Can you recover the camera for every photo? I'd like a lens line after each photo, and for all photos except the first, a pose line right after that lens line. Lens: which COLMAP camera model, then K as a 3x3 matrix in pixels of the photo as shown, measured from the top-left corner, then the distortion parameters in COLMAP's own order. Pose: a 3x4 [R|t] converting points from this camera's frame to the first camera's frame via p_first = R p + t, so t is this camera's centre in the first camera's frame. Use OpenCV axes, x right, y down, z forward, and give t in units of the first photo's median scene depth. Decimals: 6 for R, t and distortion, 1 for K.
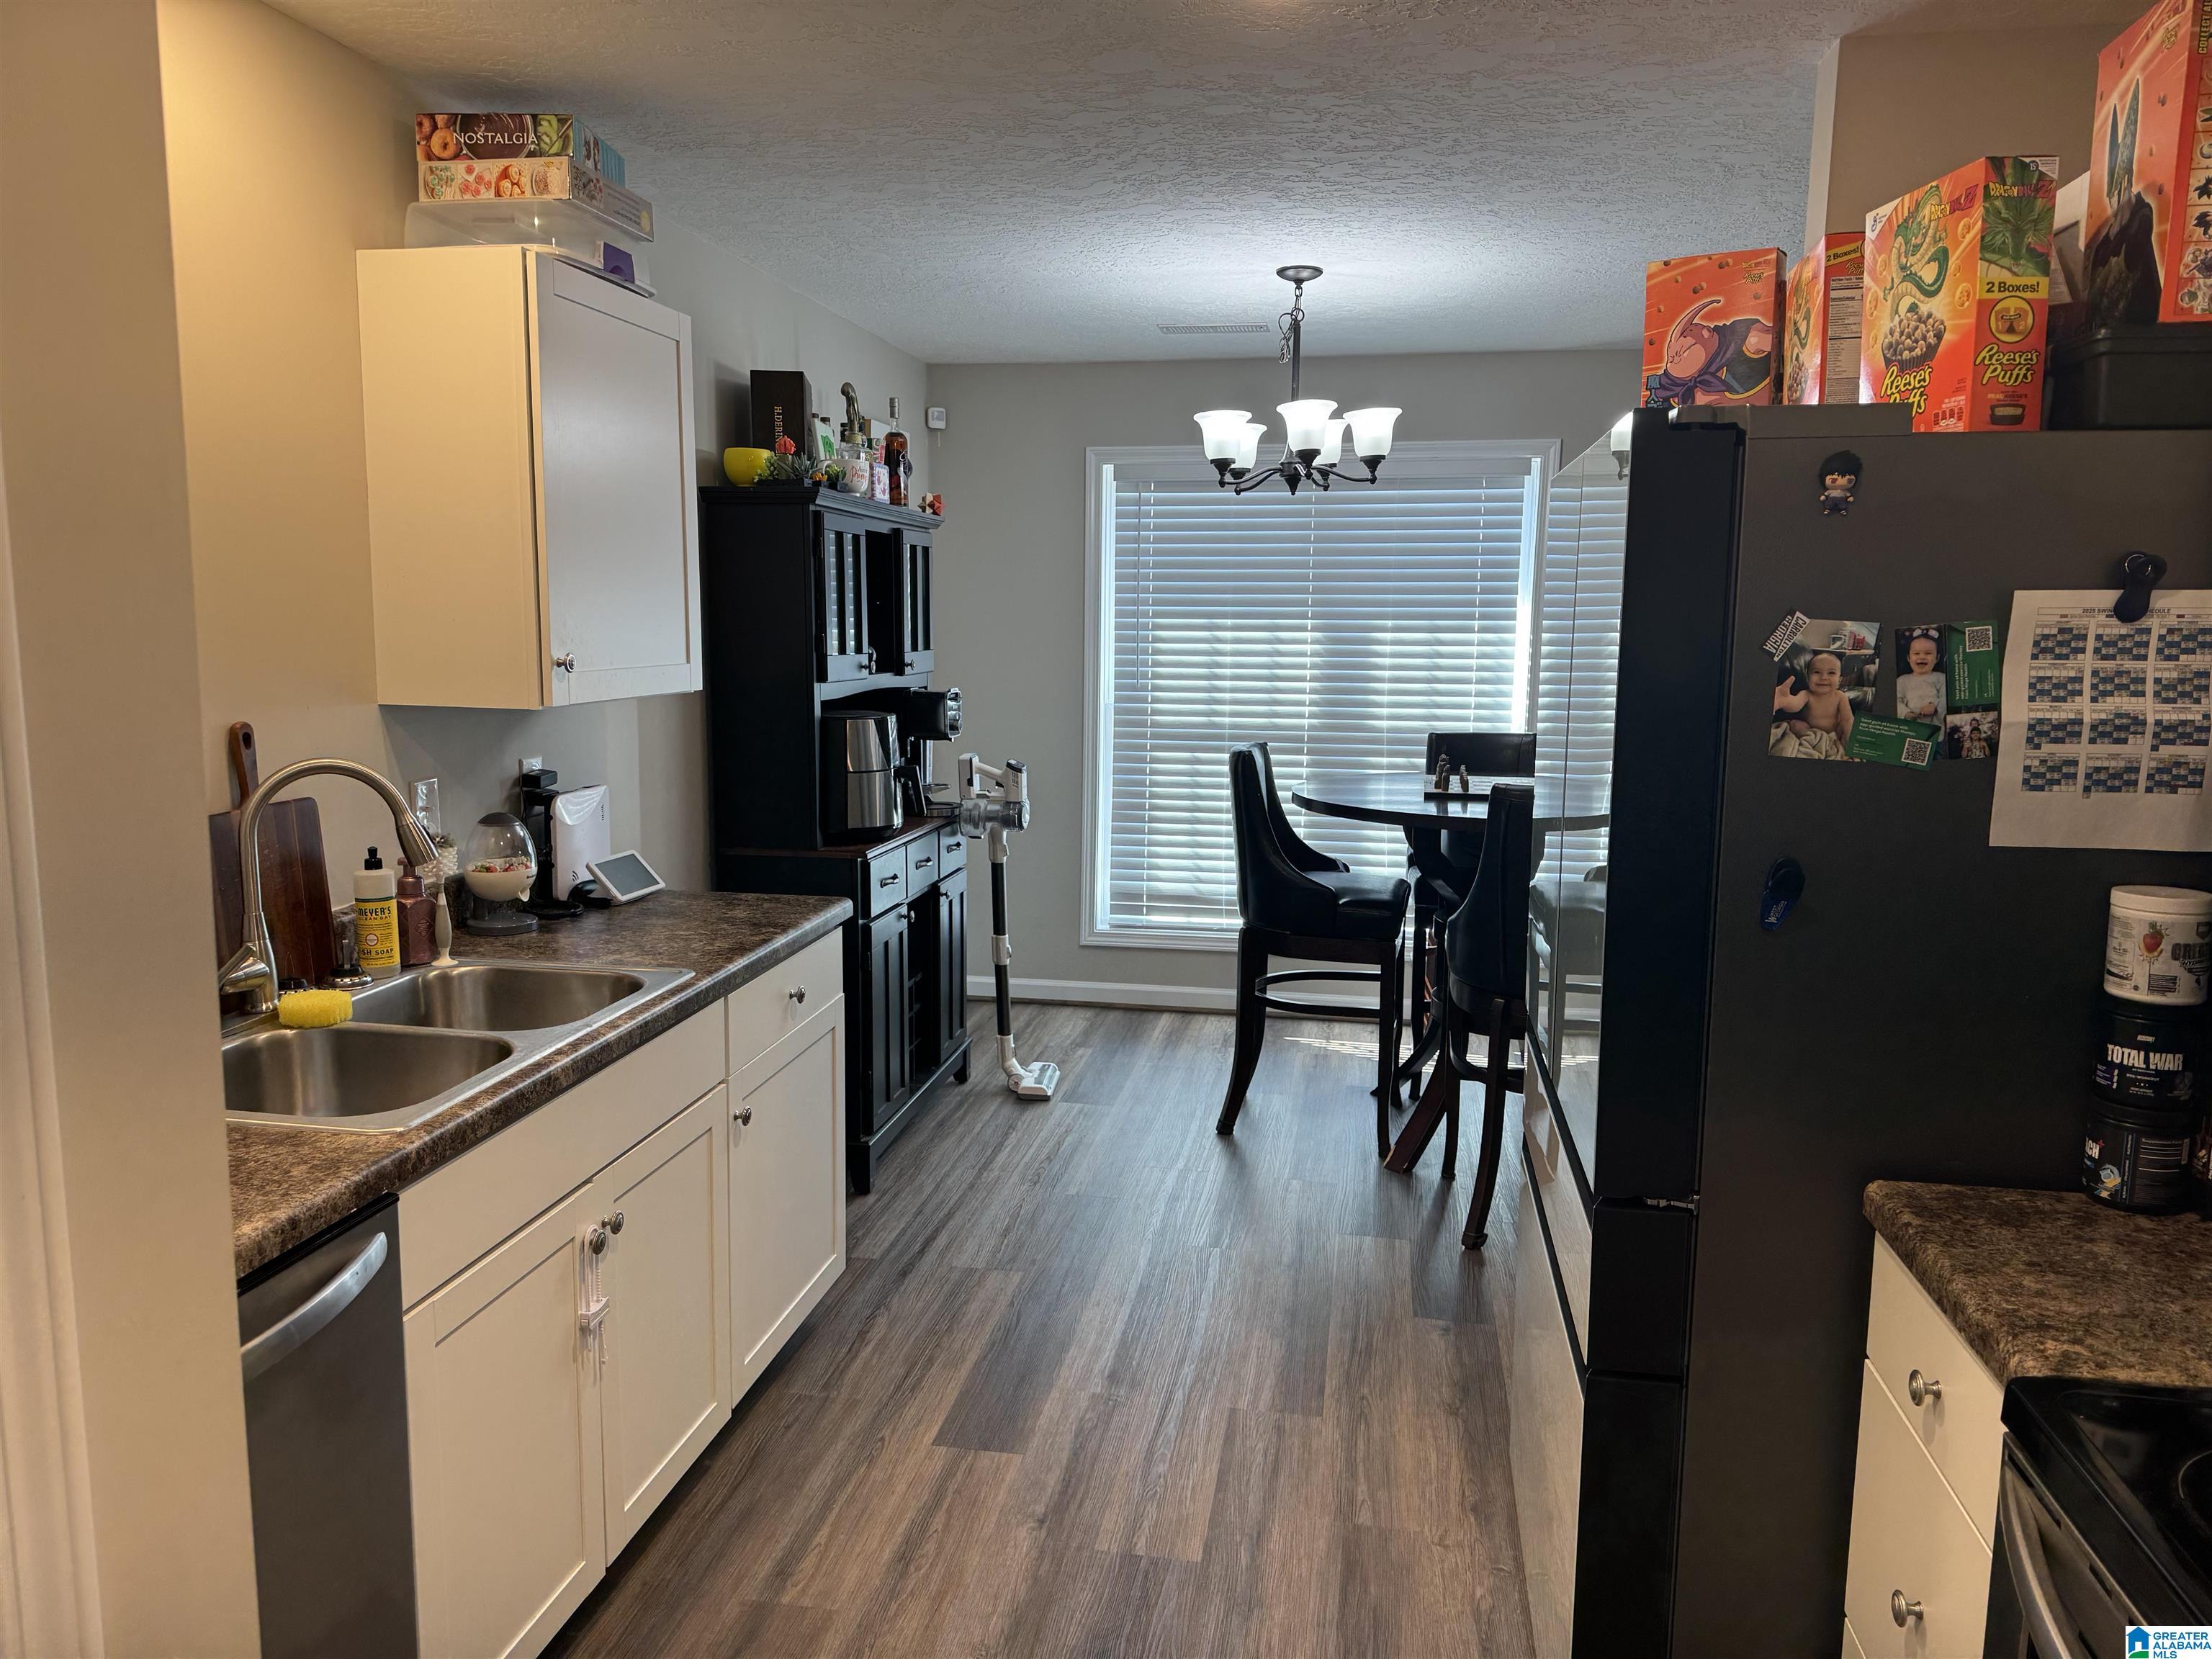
lens RADIAL K [[1542.4, 0, 1105.3], [0, 1542.4, 784.1], [0, 0, 1]] dist [0.050909, -0.080261]
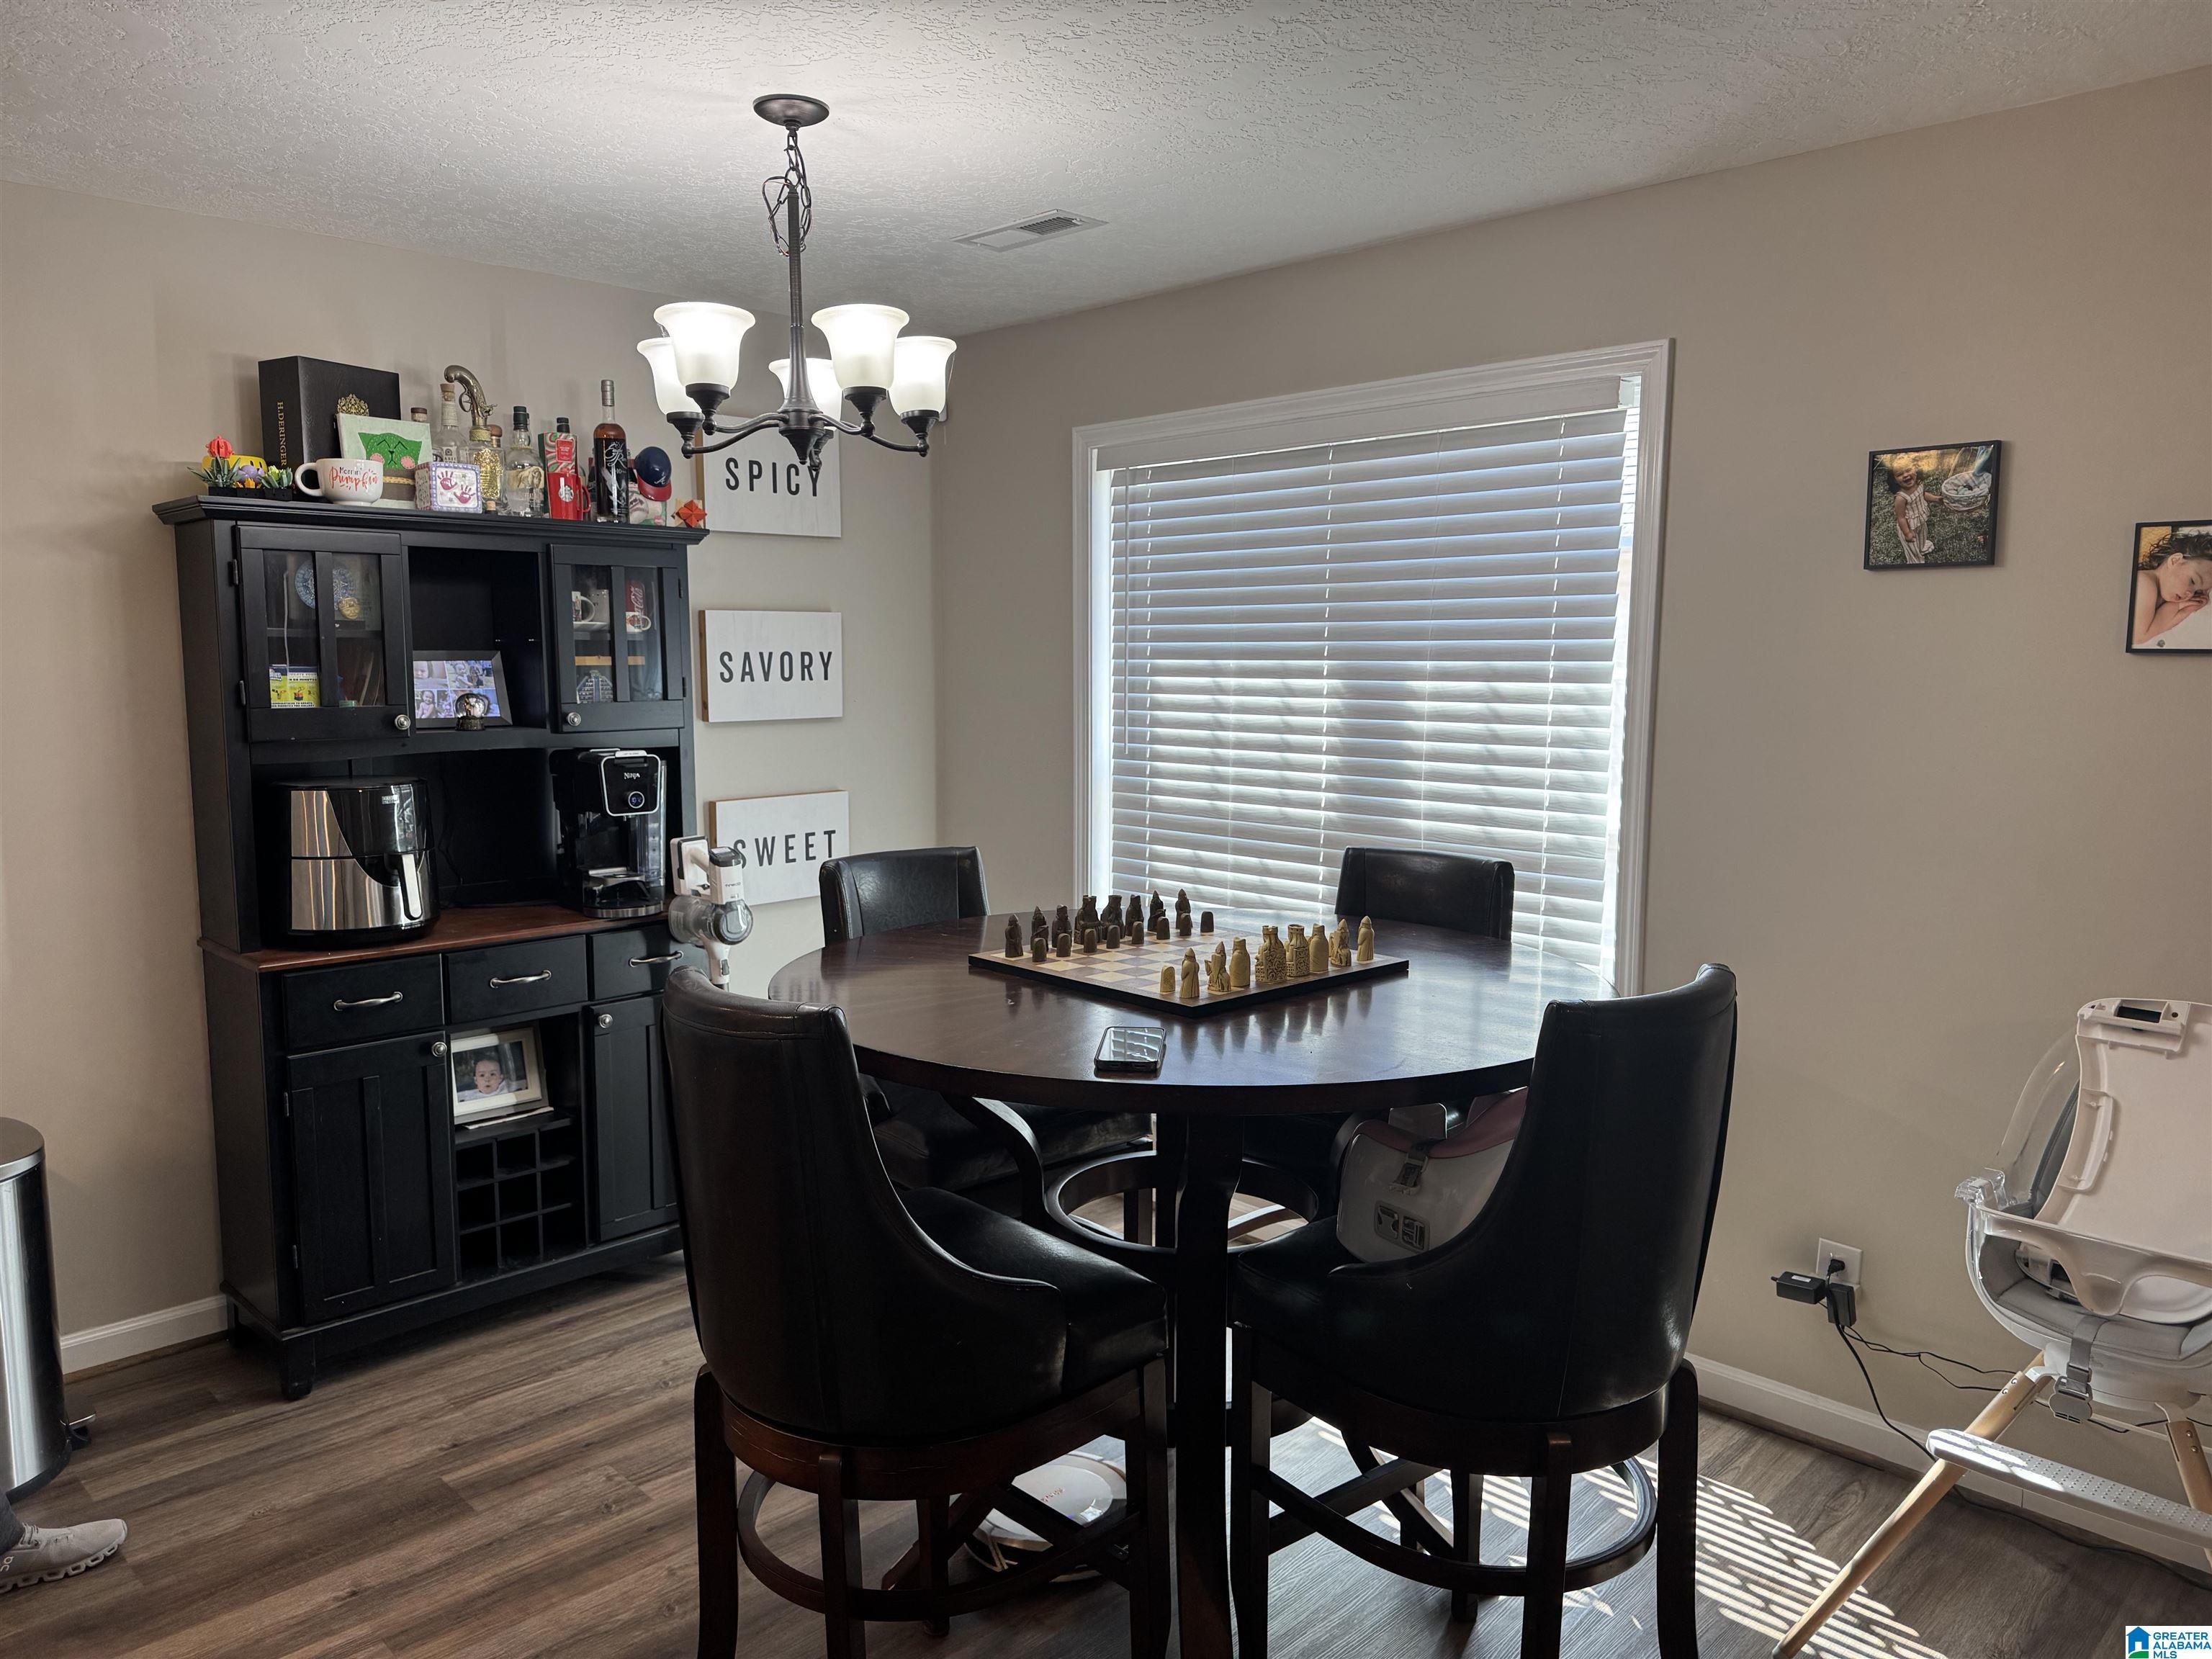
lens RADIAL K [[1542.4, 0, 1071.1], [0, 1542.4, 804.2], [0, 0, 1]] dist [0.050909, -0.080261]
pose [[0.825053, 0.049217, -0.562907, 0.416577], [-0.053929, 0.998511, 0.008259, -0.044919], [0.562475, 0.023543, 0.826479, 0.397368]]
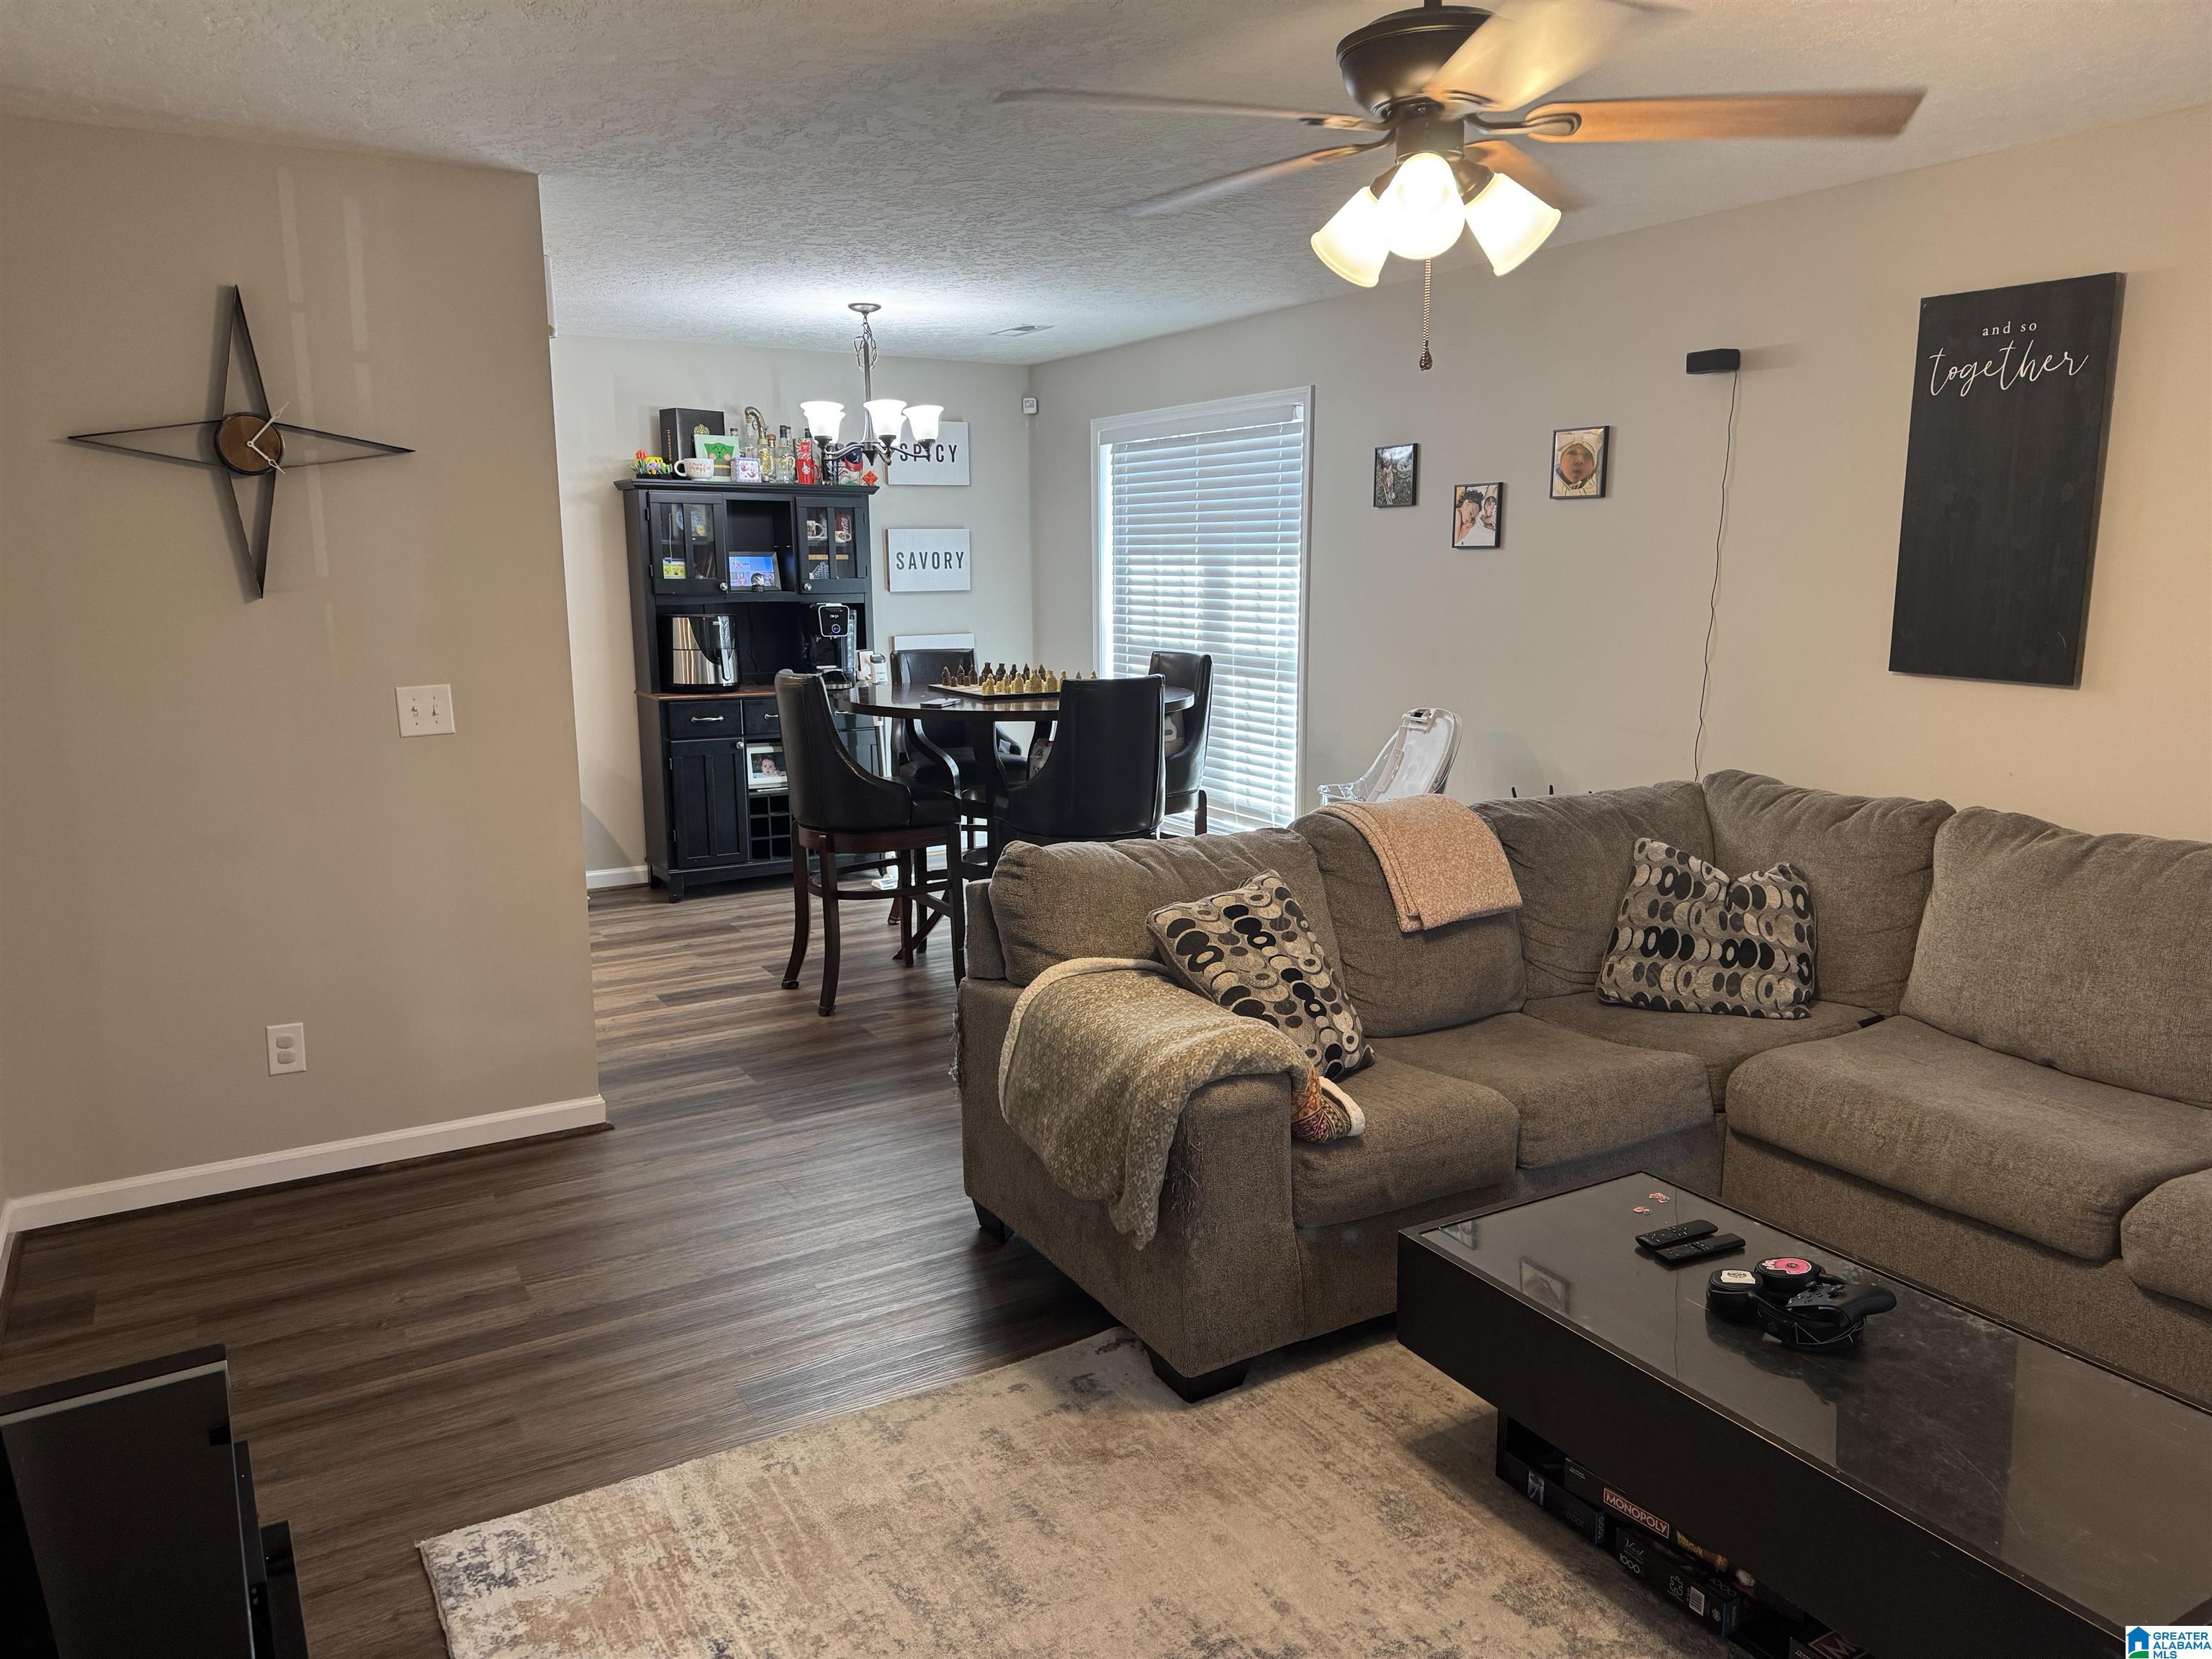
lens RADIAL K [[1542.4, 0, 1085.6], [0, 1542.4, 830.7], [0, 0, 1]] dist [0.050909, -0.080261]
pose [[0.658171, 0.122658, -0.742810, 0.983290], [-0.071510, 0.992363, 0.100504, -0.009847], [0.749465, -0.013030, 0.661916, 0.149130]]
